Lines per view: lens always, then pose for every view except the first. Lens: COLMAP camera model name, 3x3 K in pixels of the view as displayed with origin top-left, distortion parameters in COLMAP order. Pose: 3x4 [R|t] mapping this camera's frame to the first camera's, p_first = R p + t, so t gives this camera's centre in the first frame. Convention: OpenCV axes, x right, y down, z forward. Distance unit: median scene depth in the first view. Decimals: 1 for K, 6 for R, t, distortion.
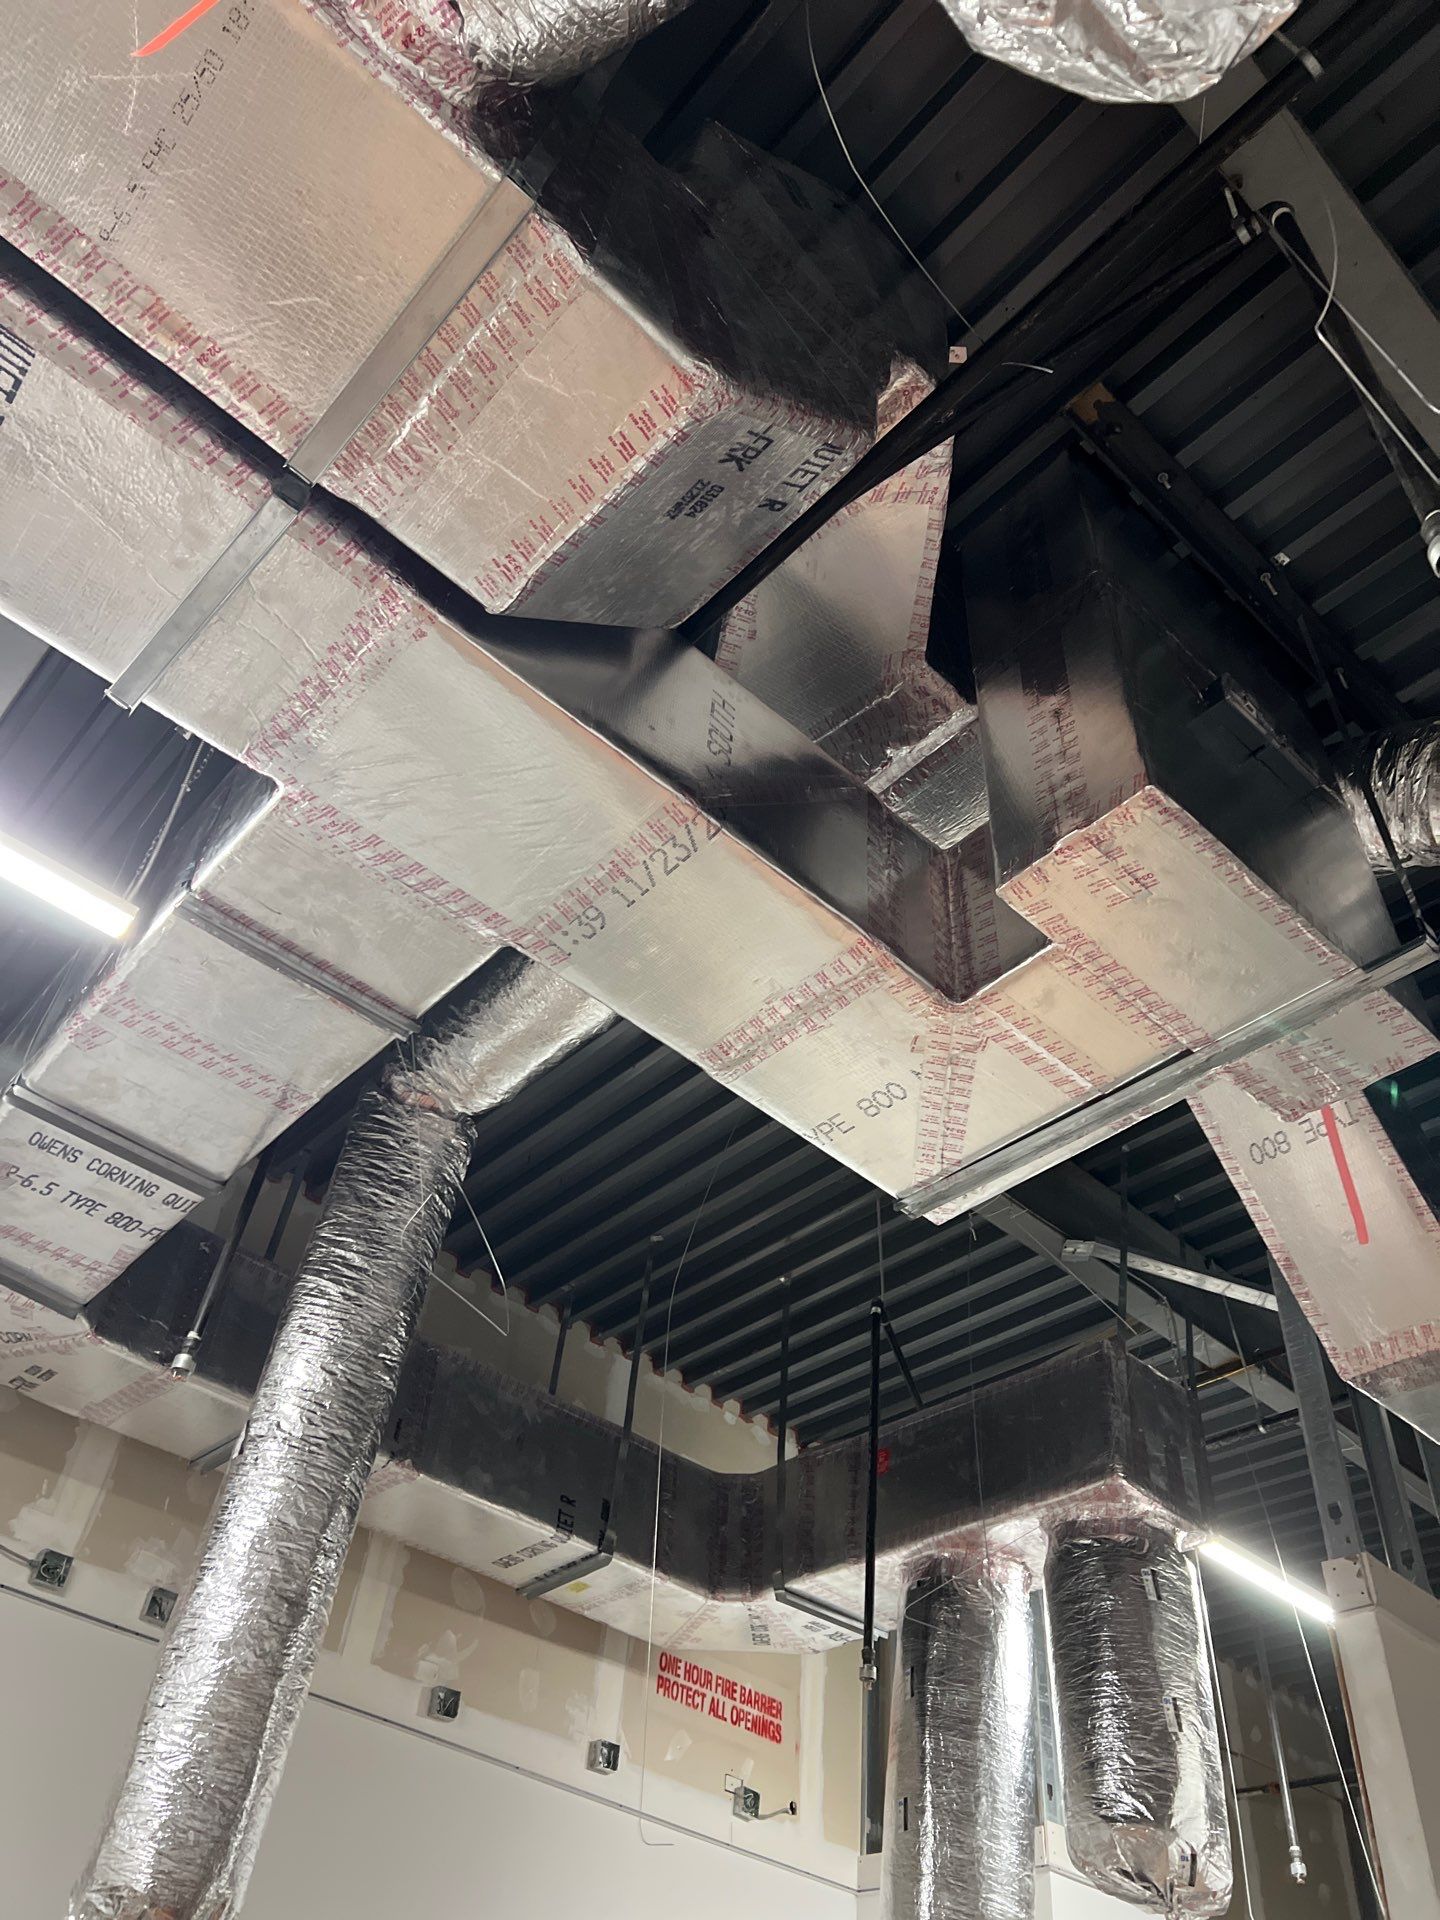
lens RADIAL K [[1453.0, 0, 715.4], [0, 1453.0, 974.7], [0, 0, 1]] dist [0.062985, -0.067276]
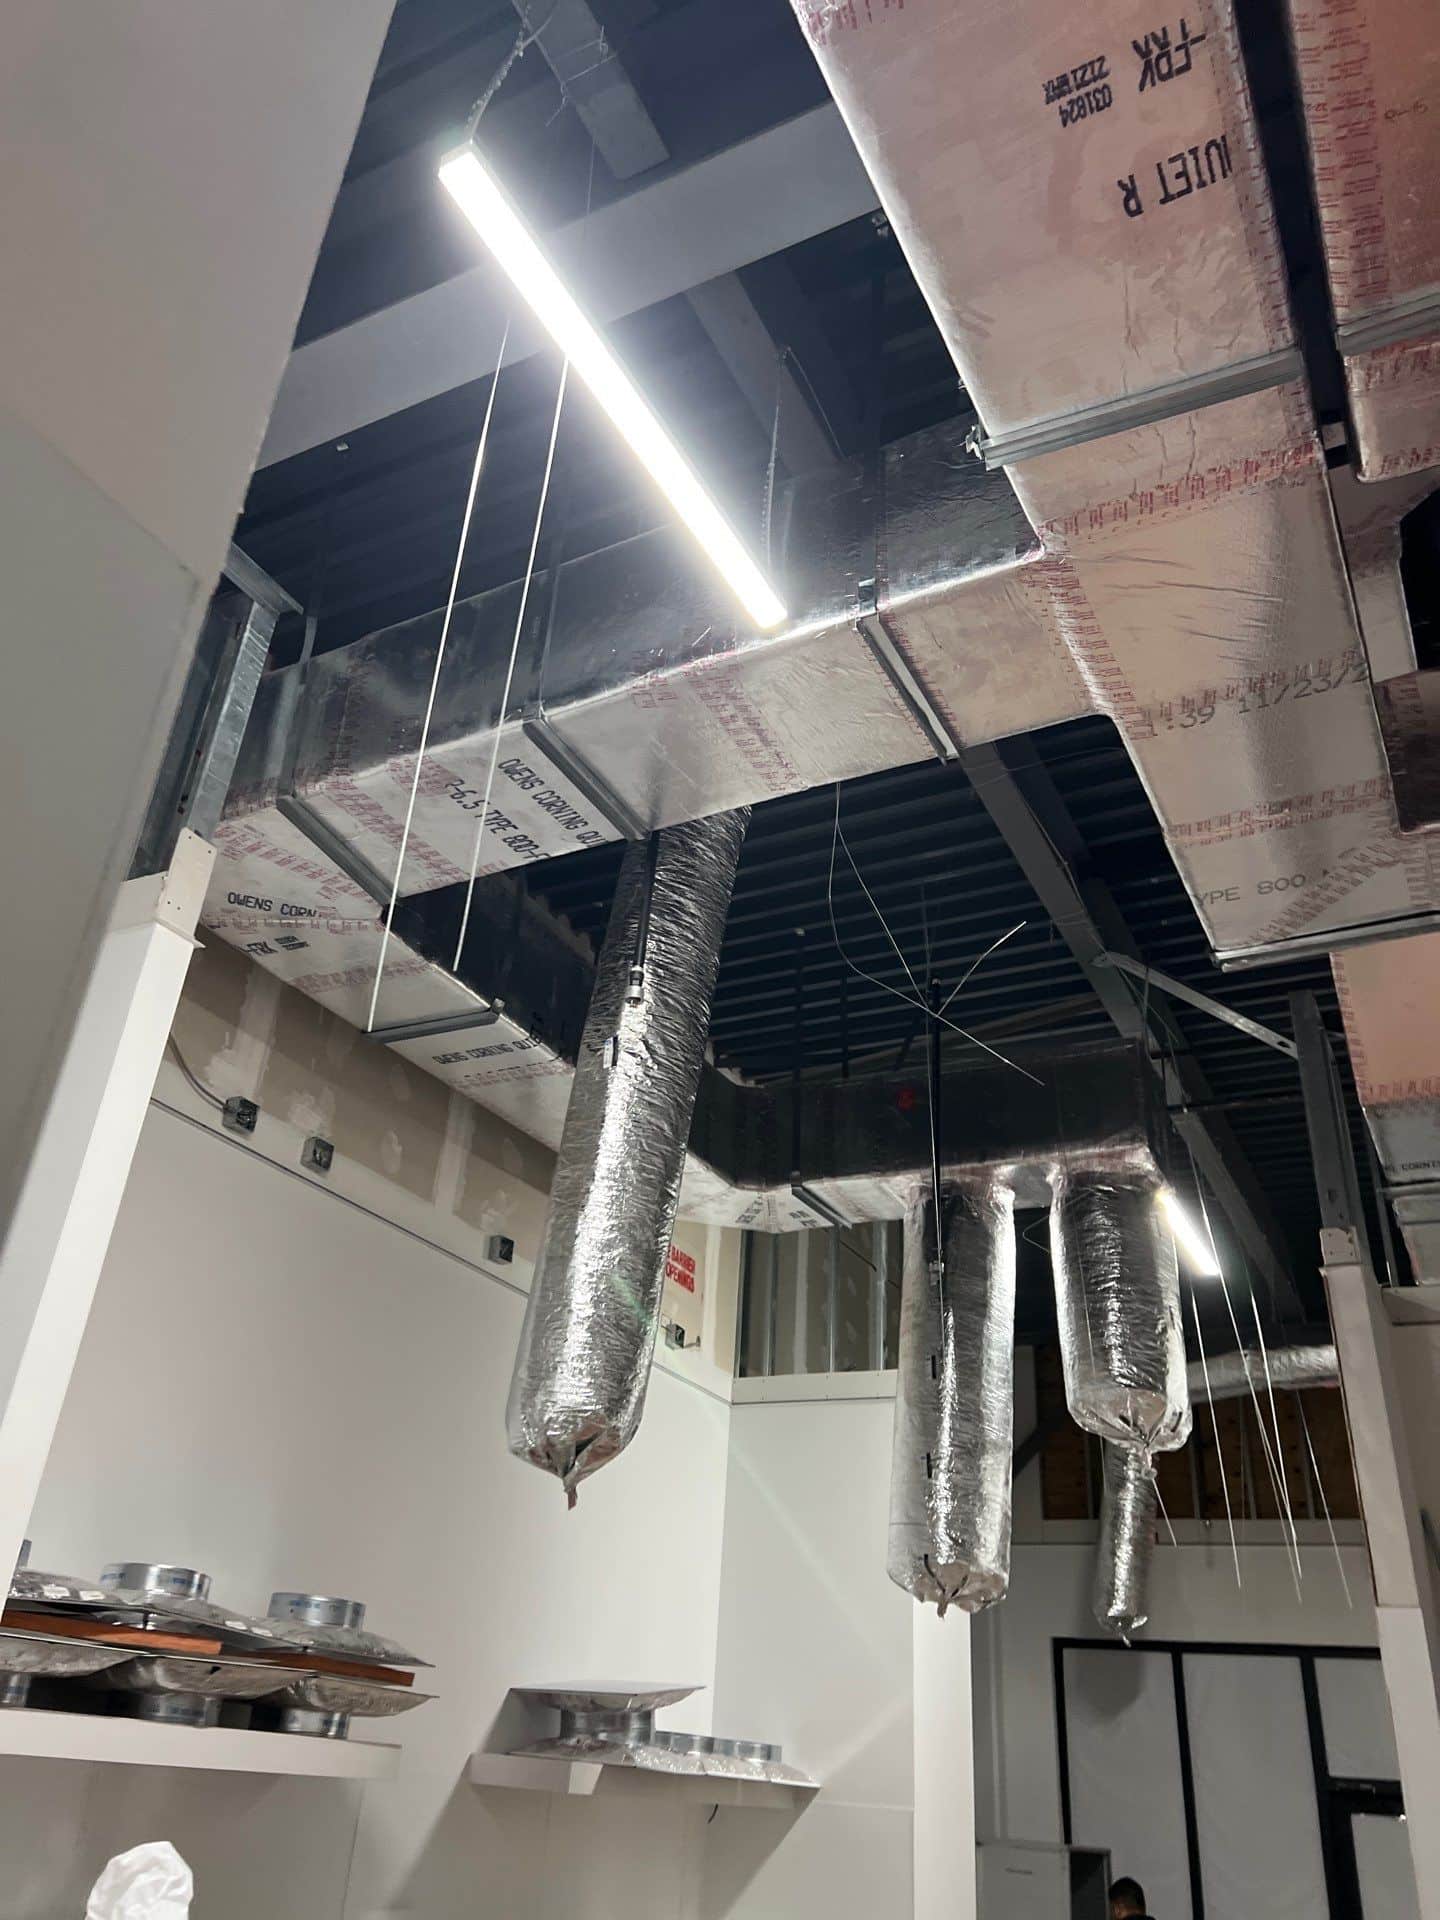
lens RADIAL K [[1453.0, 0, 713.5], [0, 1453.0, 948.9], [0, 0, 1]] dist [0.062985, -0.067276]
pose [[0.935462, 0.145377, 0.322144, -0.612455], [-0.227223, 0.945527, 0.233128, -0.034940], [-0.270705, -0.291281, 0.917537, -0.016016]]
